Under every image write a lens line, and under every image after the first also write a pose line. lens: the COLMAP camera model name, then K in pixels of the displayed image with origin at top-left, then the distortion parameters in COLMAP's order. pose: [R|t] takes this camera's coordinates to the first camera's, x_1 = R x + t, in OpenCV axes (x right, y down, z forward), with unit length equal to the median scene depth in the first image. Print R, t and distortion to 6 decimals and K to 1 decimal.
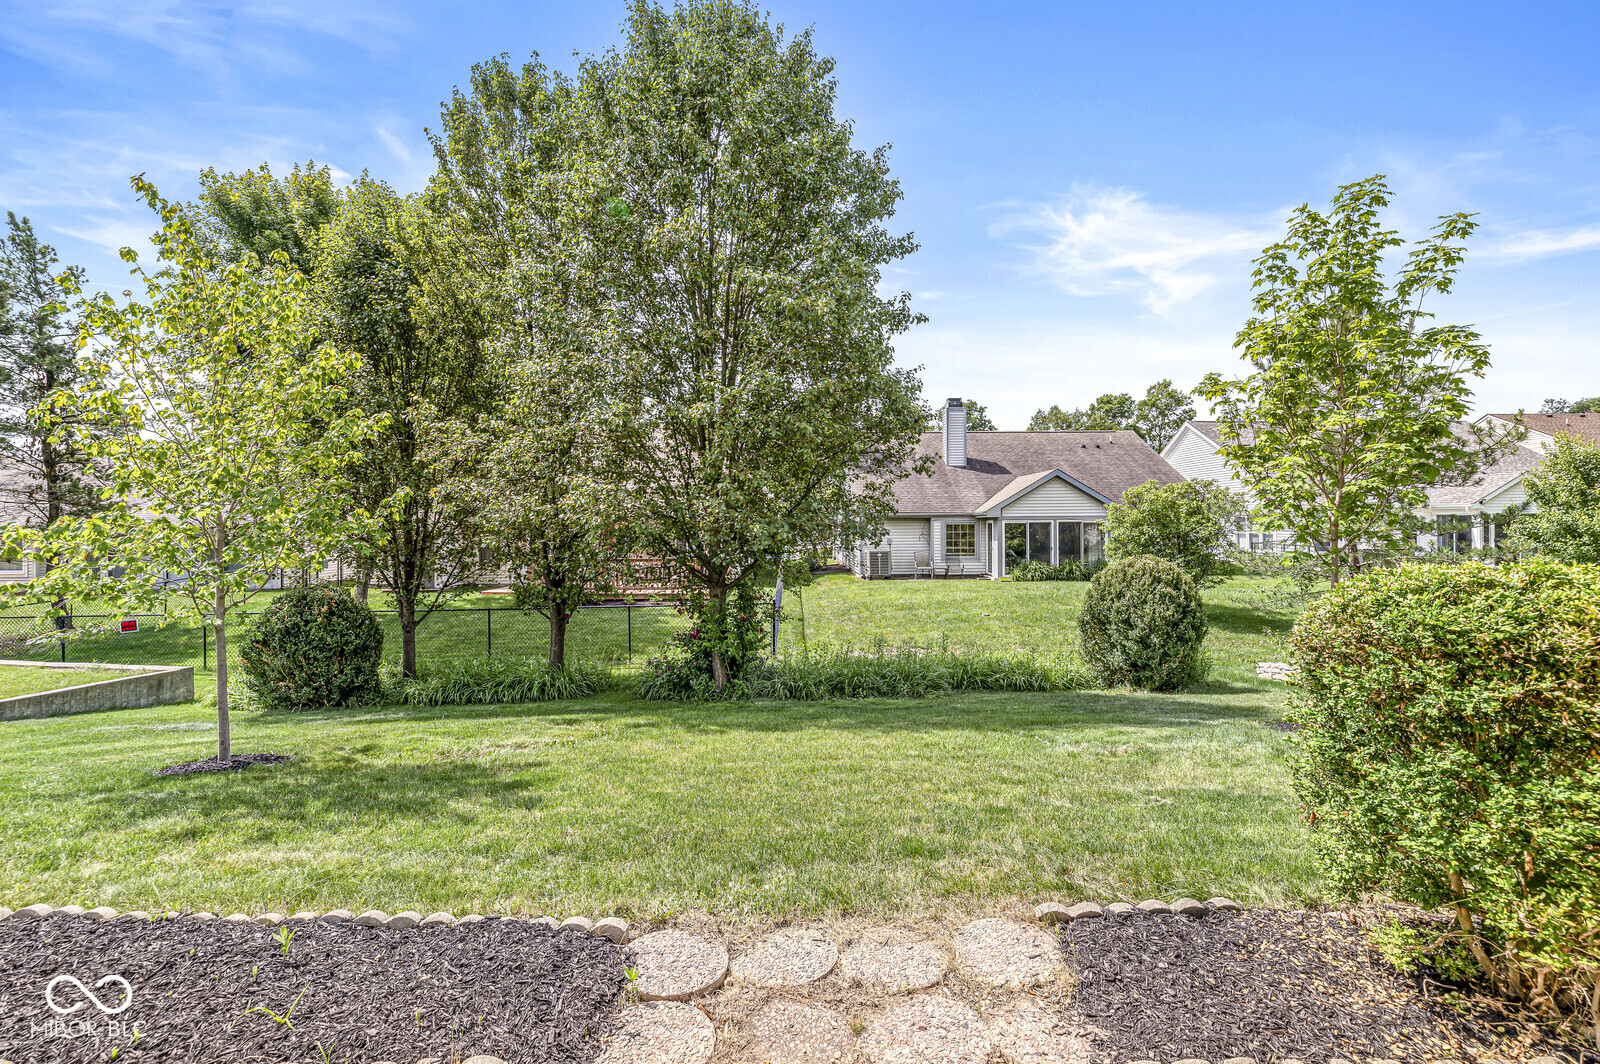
lens RADIAL K [[711.3, 0, 800.0], [0, 711.3, 532.0], [0, 0, 1]] dist [-0.002308, -0.000121]
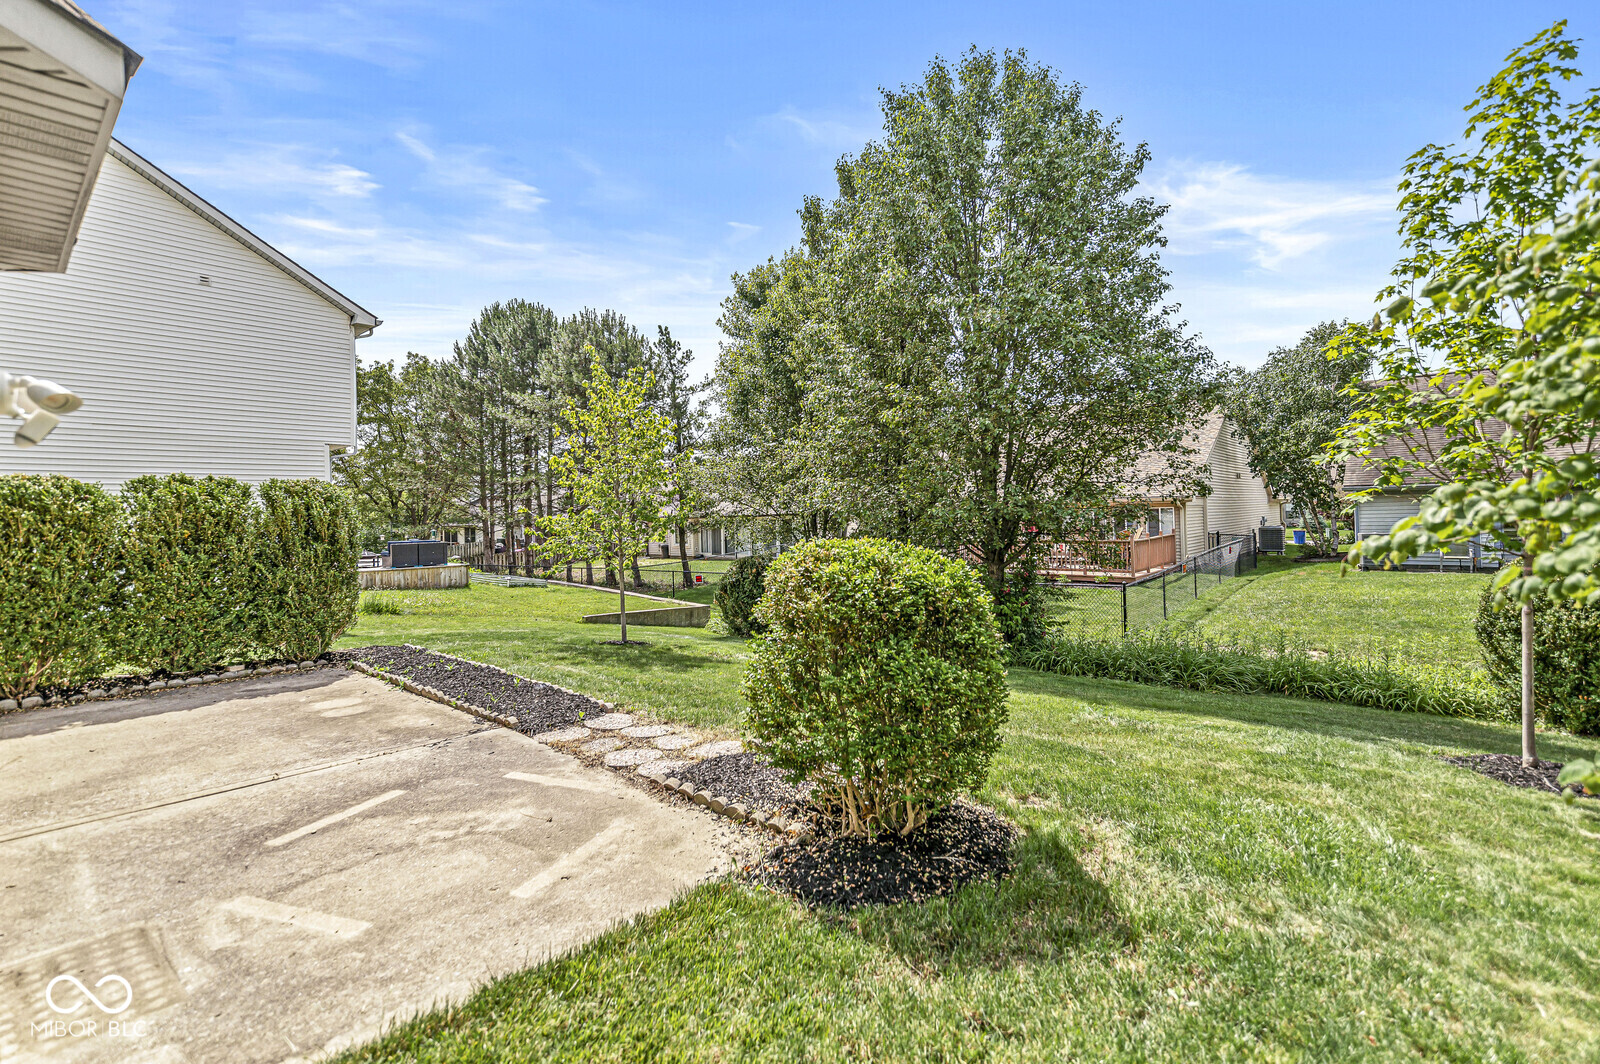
lens RADIAL K [[711.3, 0, 800.0], [0, 711.3, 532.0], [0, 0, 1]] dist [-0.002308, -0.000121]
pose [[0.749565, 0.005000, -0.661911, 0.382150], [0.011401, 0.999726, 0.020463, -0.002938], [0.661832, -0.022884, 0.749303, -0.052856]]
